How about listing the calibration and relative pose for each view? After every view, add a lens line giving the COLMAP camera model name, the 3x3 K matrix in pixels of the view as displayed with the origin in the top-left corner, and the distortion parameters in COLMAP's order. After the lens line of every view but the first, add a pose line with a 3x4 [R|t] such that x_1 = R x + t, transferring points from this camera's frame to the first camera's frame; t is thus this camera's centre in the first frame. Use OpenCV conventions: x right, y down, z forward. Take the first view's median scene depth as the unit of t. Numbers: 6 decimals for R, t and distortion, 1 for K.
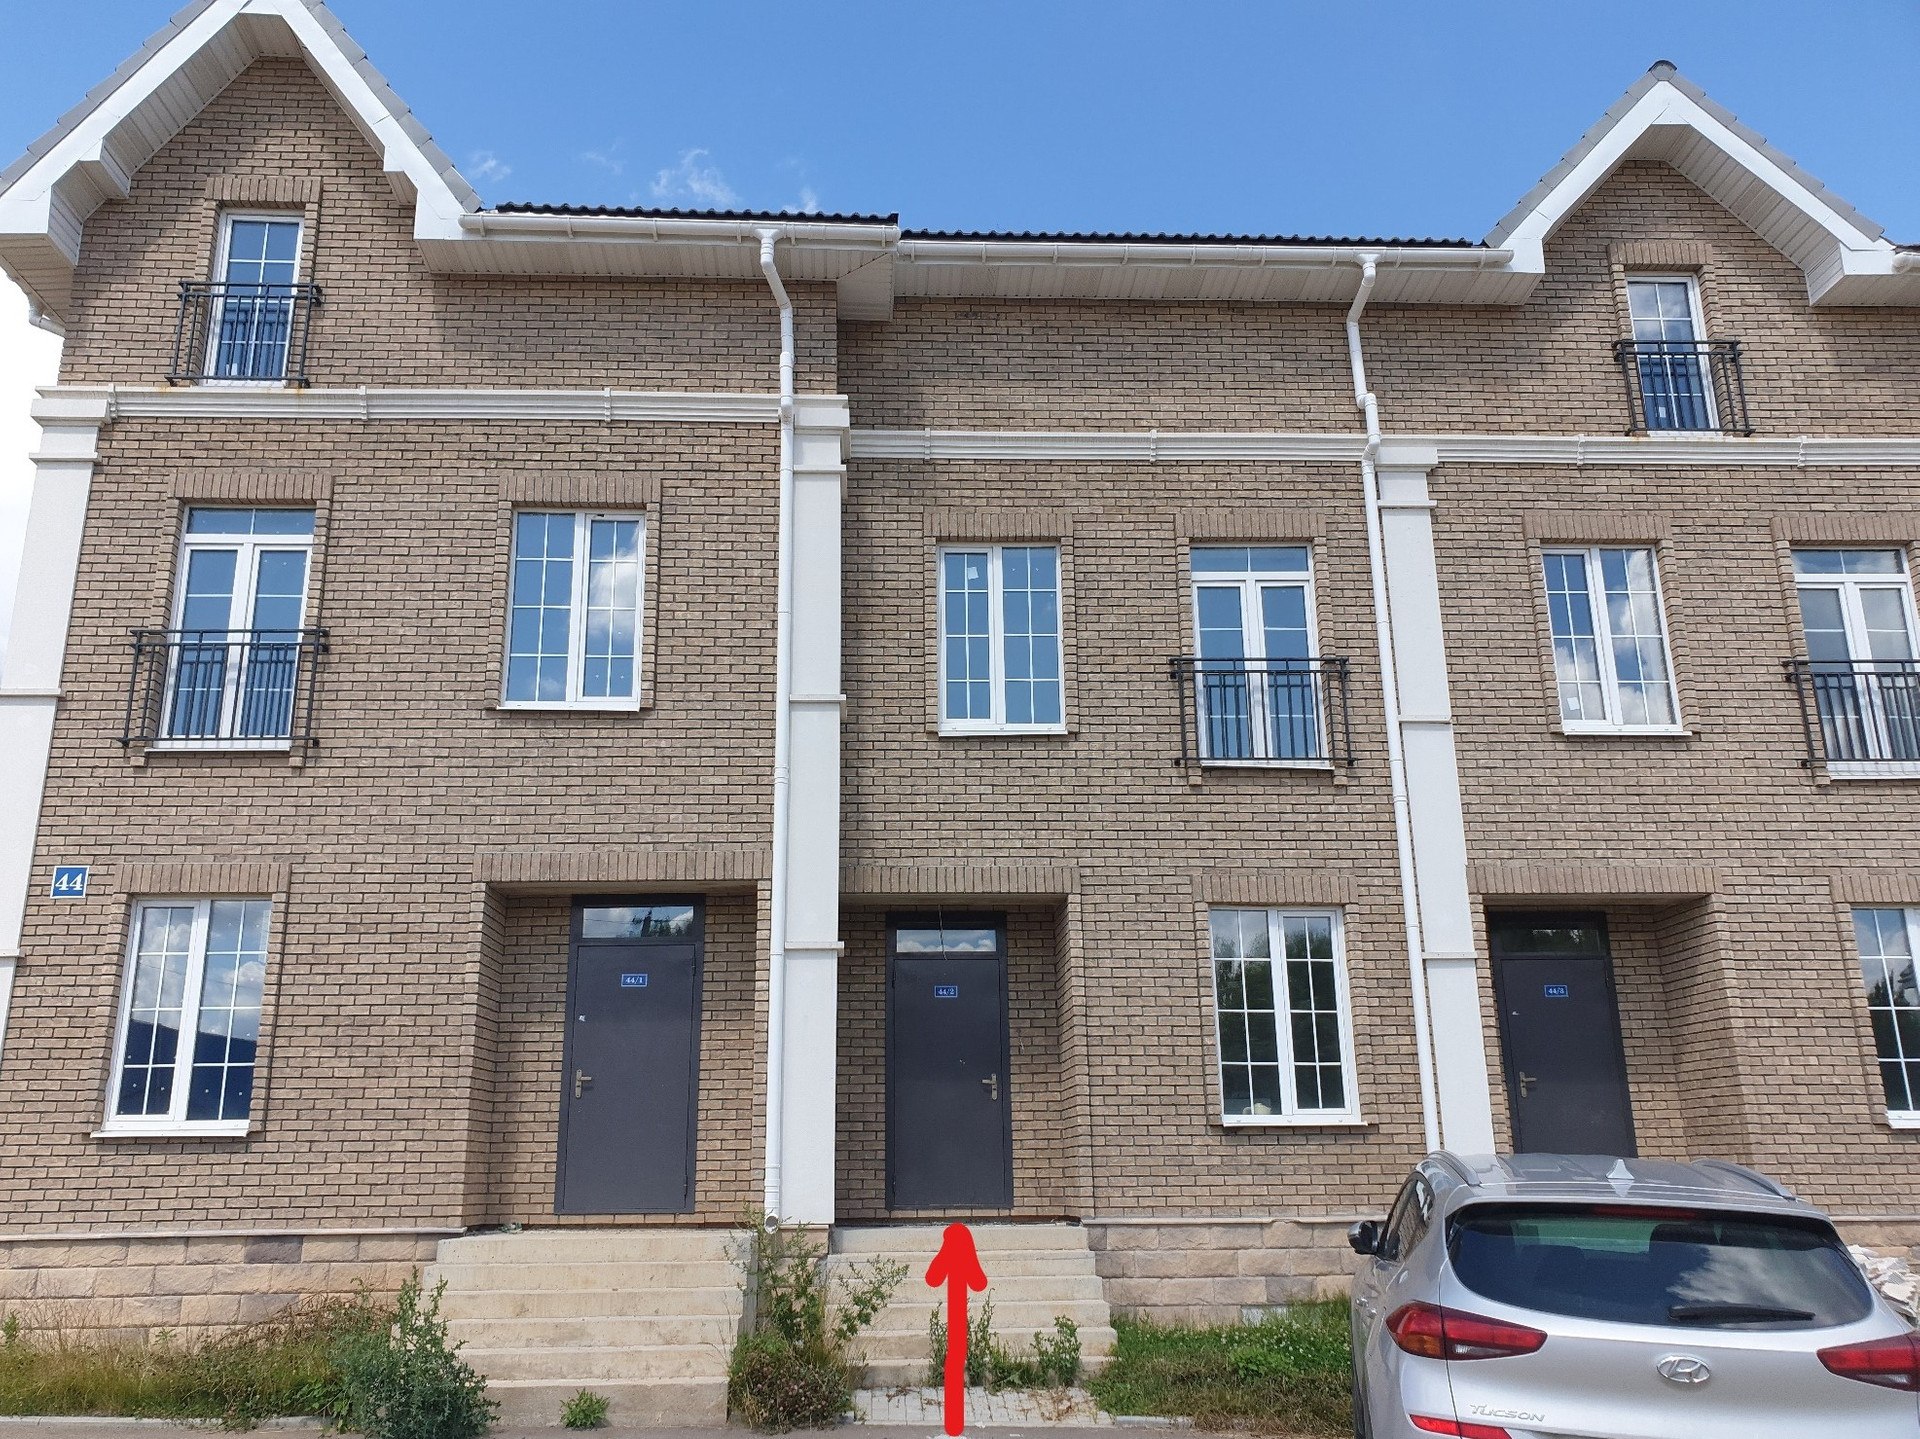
lens RADIAL K [[1612.8, 0, 956.4], [0, 1612.8, 725.7], [0, 0, 1]] dist [-0.035712, 0.098560]
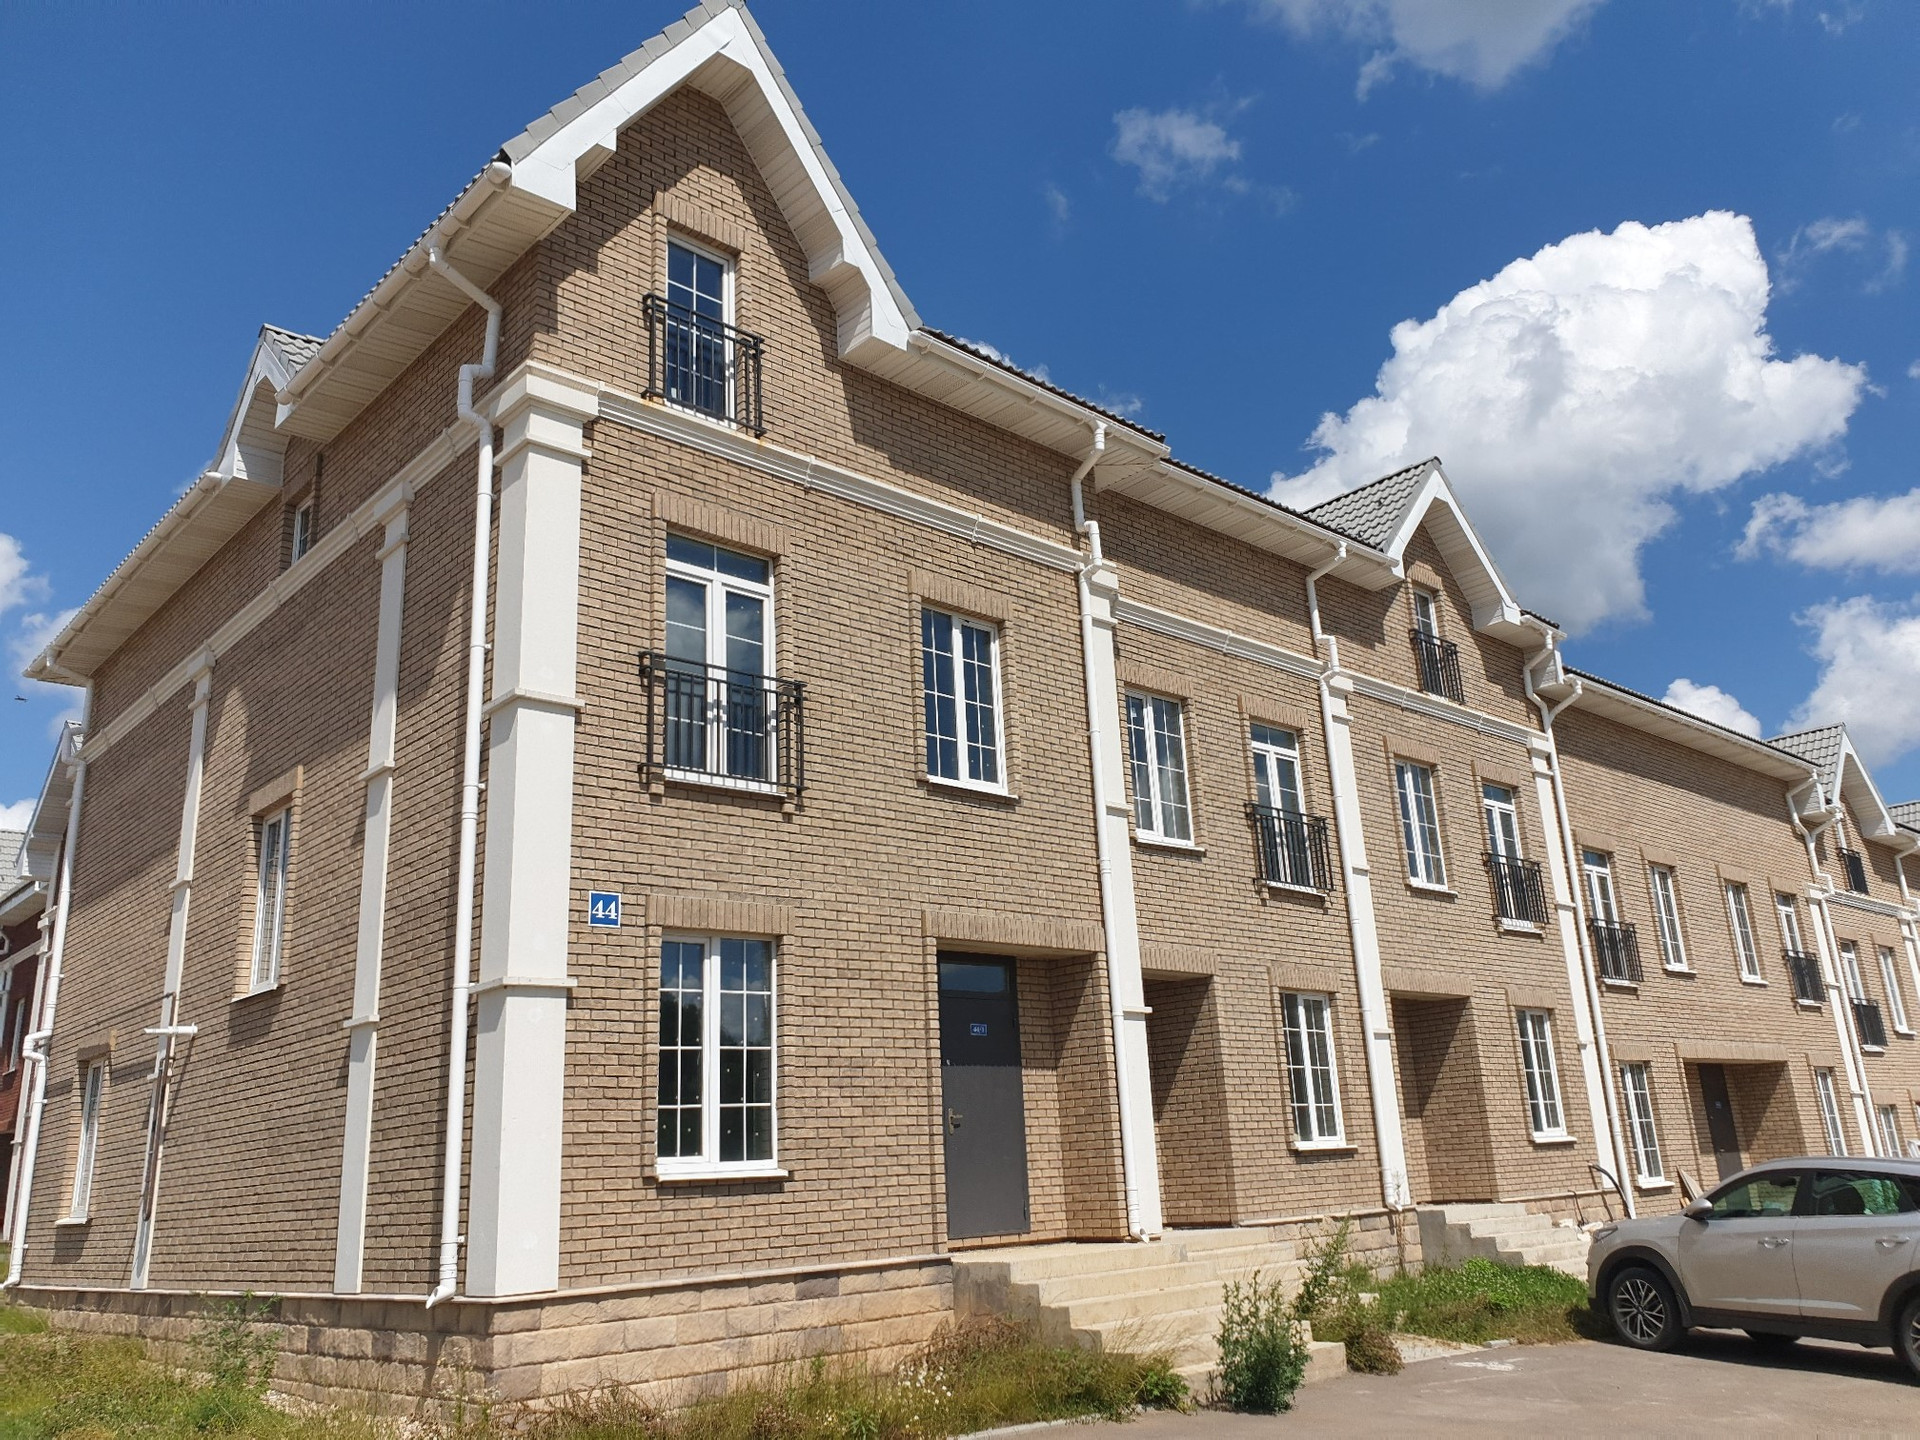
lens RADIAL K [[1519.5, 0, 1016.2], [0, 1519.5, 712.3], [0, 0, 1]] dist [0.121907, -0.286711]
pose [[0.747918, 0.165281, 0.642885, -0.948195], [-0.139025, 0.986028, -0.091763, 0.031092], [-0.649069, -0.020746, 0.760446, 0.155545]]
